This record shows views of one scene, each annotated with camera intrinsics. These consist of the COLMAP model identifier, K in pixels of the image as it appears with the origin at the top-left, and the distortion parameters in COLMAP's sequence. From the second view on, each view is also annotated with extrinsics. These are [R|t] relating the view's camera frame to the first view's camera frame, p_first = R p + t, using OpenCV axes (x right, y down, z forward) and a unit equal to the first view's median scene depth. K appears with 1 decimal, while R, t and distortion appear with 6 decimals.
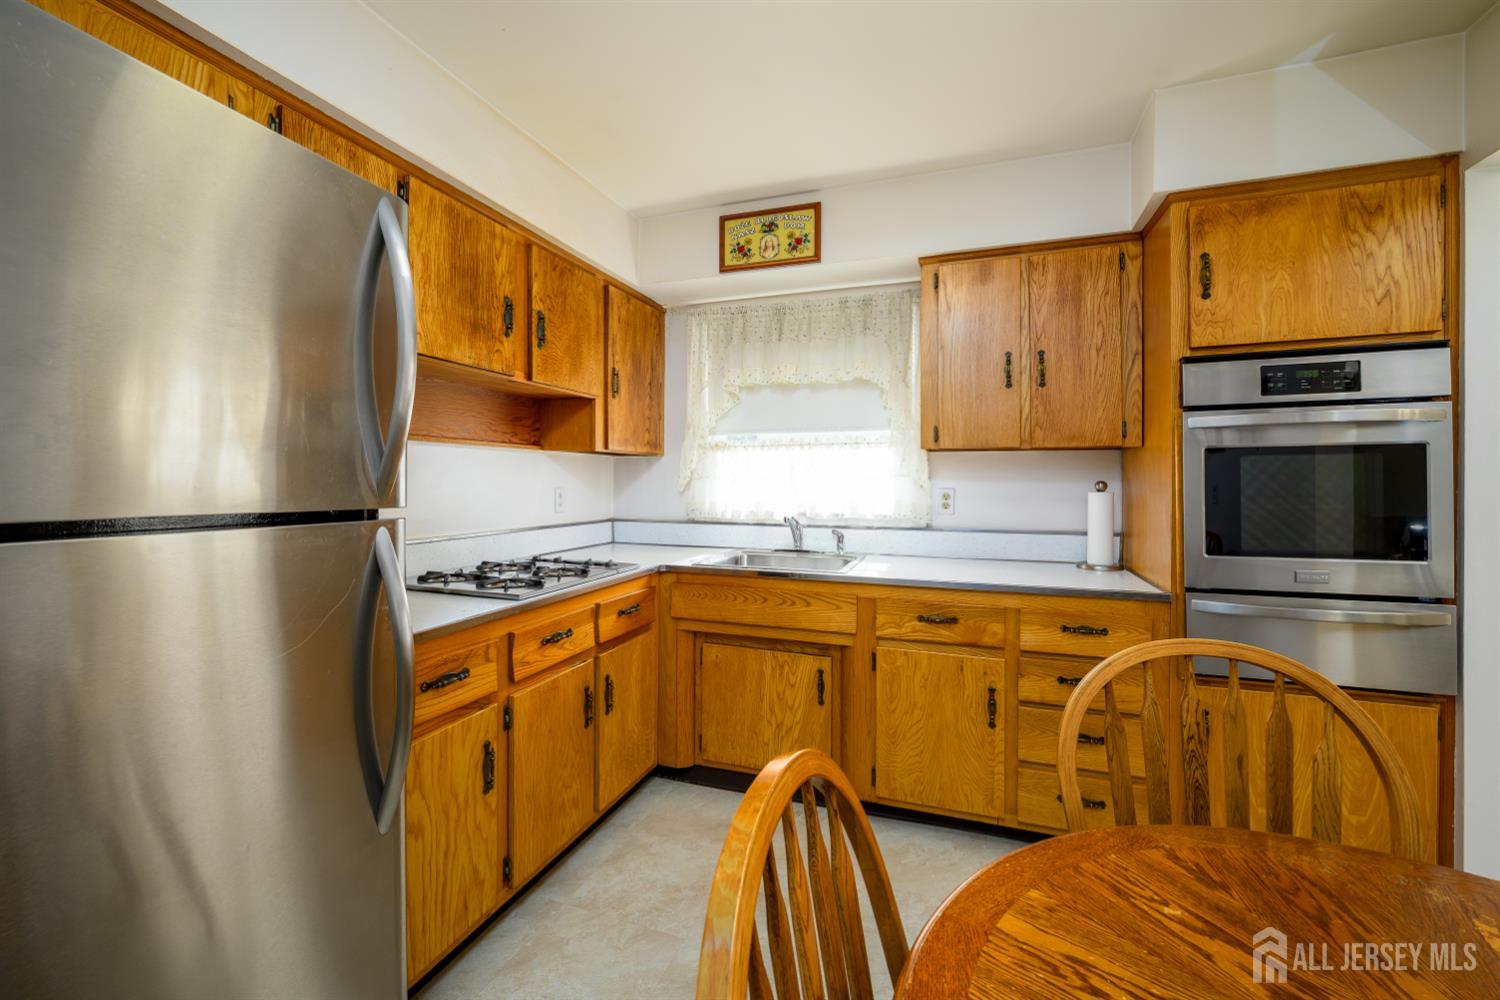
lens RADIAL K [[609.3, 0, 738.6], [0, 609.3, 478.7], [0, 0, 1]] dist [-0.000466, -0.001173]
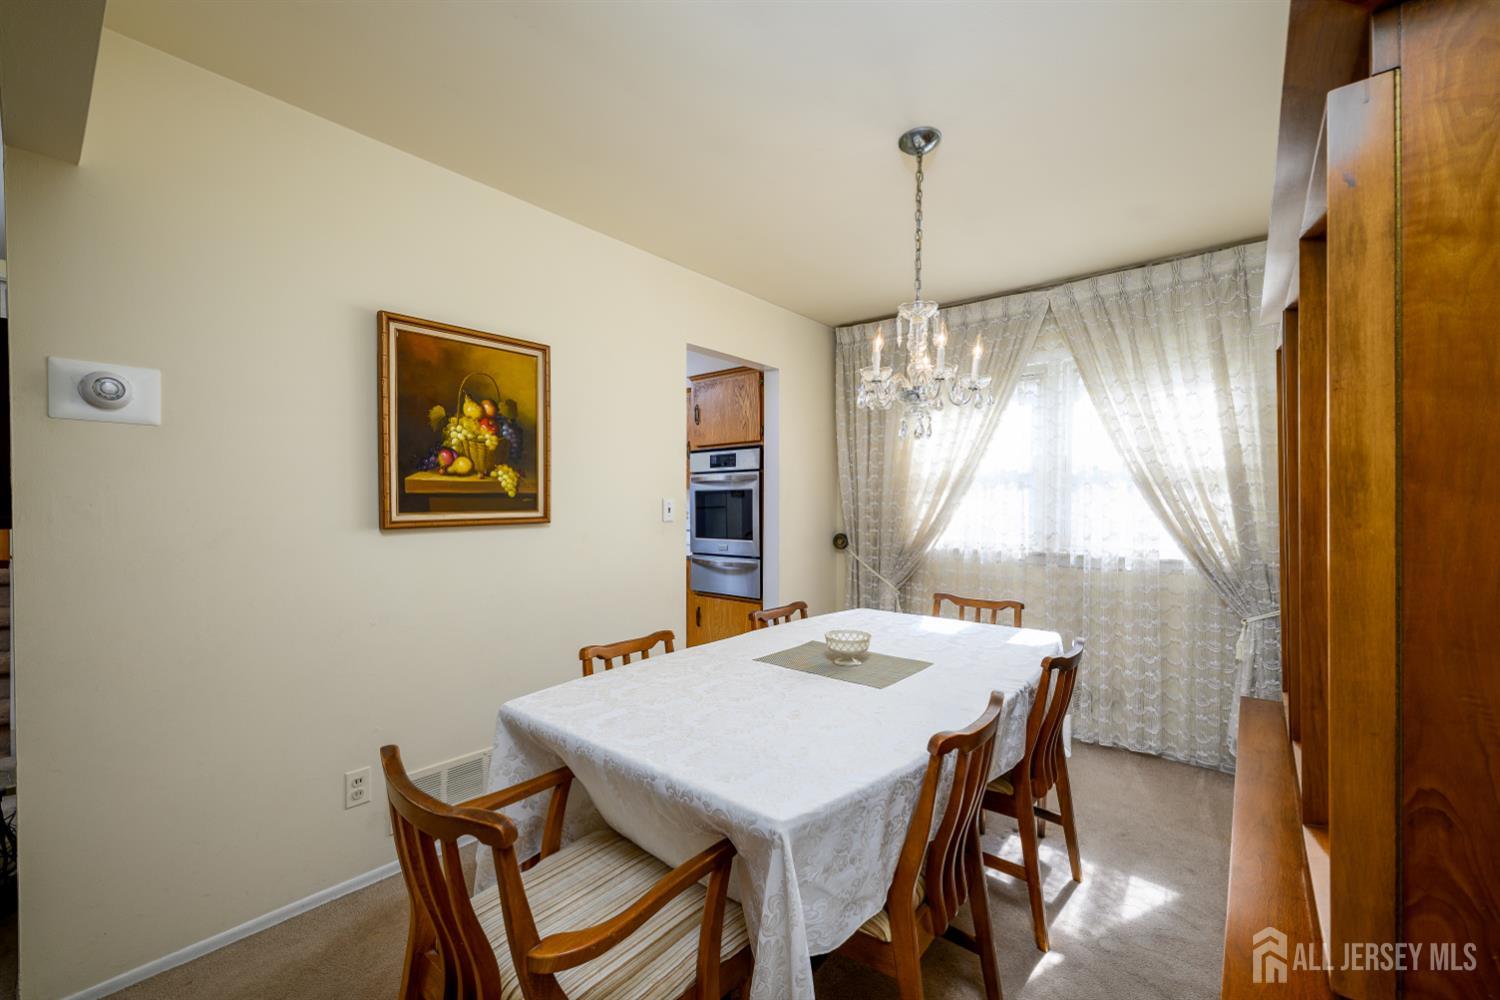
lens RADIAL K [[609.3, 0, 748.1], [0, 609.3, 504.4], [0, 0, 1]] dist [-0.000466, -0.001173]
pose [[0.940588, -0.001866, -0.339546, 1.859388], [0.004739, 0.999960, 0.007633, -0.019842], [0.339518, -0.008789, 0.940558, -1.150187]]
